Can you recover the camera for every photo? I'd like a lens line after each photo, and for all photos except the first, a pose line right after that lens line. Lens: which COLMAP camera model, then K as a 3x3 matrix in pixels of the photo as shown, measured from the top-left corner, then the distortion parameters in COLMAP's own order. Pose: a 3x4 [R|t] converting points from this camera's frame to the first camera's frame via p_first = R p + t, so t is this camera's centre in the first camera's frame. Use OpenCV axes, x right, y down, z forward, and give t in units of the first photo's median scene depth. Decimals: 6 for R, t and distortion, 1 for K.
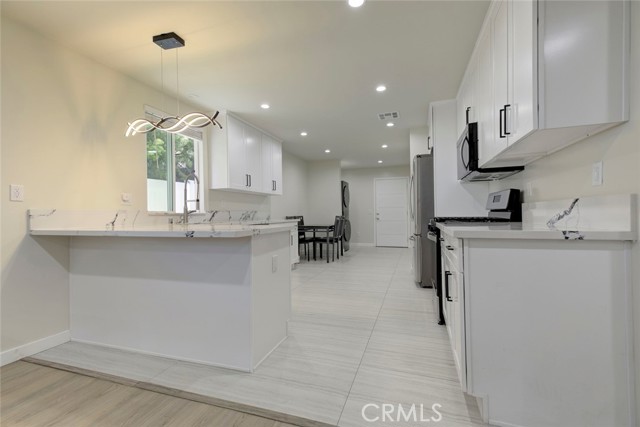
lens RADIAL K [[294.7, 0, 314.8], [0, 294.7, 214.2], [0, 0, 1]] dist [0.012730, -0.000029]
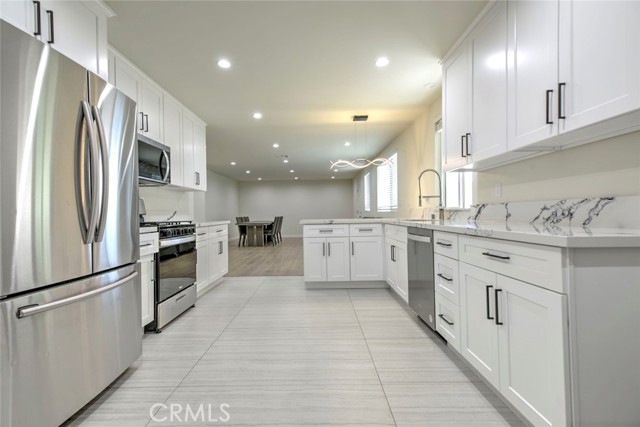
lens RADIAL K [[294.7, 0, 314.8], [0, 294.7, 214.2], [0, 0, 1]] dist [0.012730, -0.000029]
pose [[-0.947859, 0.026579, -0.317580, 0.193702], [0.026638, 0.999636, 0.004156, -0.001931], [0.317575, -0.004521, -0.948222, 1.399226]]
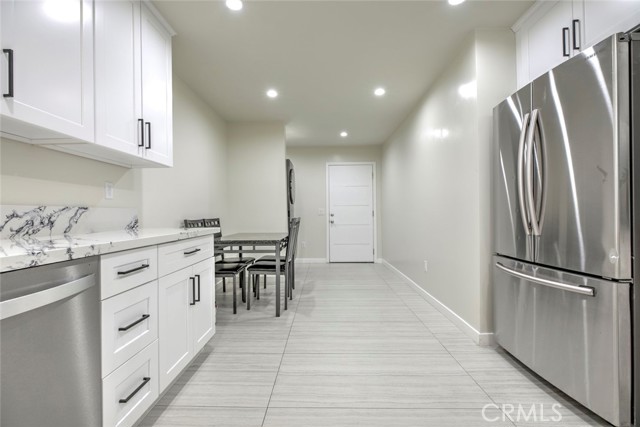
lens RADIAL K [[294.7, 0, 314.8], [0, 294.7, 214.2], [0, 0, 1]] dist [0.012730, -0.000029]
pose [[0.953874, 0.000749, 0.300208, -0.059721], [0.000432, 0.999992, -0.003869, 0.000165], [-0.300208, 0.003820, 0.953866, 0.703810]]
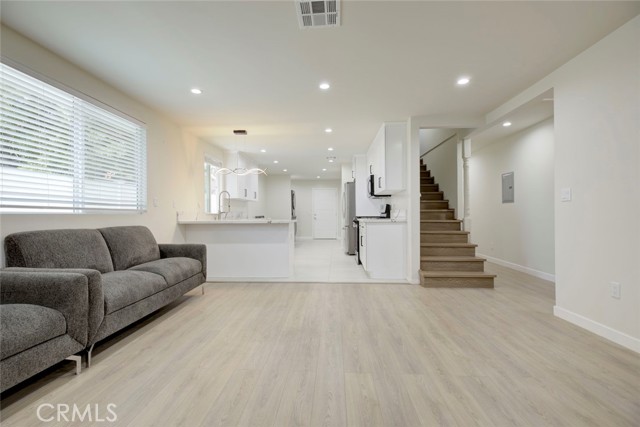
lens RADIAL K [[294.7, 0, 314.8], [0, 294.7, 214.2], [0, 0, 1]] dist [0.012730, -0.000029]
pose [[0.967155, 0.004859, 0.254141, -0.258635], [-0.004167, 0.999986, -0.003259, 0.003110], [-0.254153, 0.002093, 0.967162, -0.596268]]
